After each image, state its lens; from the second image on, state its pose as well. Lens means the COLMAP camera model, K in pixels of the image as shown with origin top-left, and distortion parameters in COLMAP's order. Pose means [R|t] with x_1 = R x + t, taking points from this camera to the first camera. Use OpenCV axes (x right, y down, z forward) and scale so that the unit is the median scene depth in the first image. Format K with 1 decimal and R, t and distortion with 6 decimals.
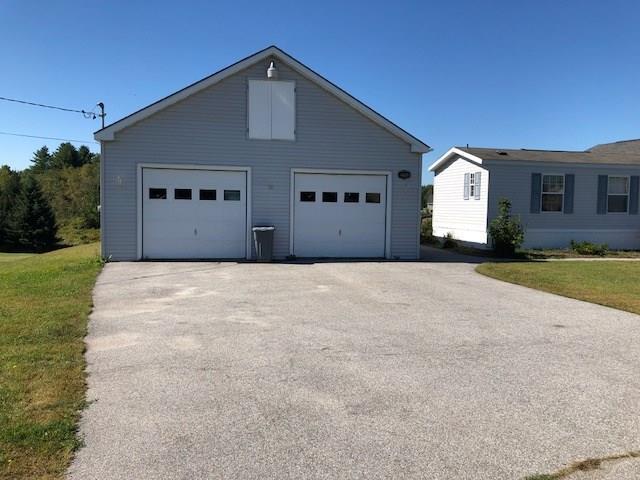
lens RADIAL K [[522.1, 0, 320.0], [0, 522.1, 240.0], [0, 0, 1]] dist [0.006405, 0.004847]
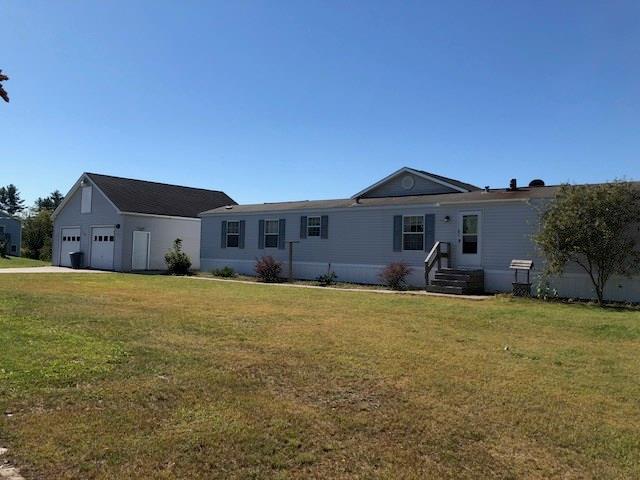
lens RADIAL K [[522.1, 0, 320.0], [0, 522.1, 240.0], [0, 0, 1]] dist [0.006405, 0.004847]
pose [[0.632409, -0.012590, -0.774532, 1.487929], [-0.058260, 0.996263, -0.063764, 0.004256], [0.772440, 0.085450, 0.629313, 0.245462]]
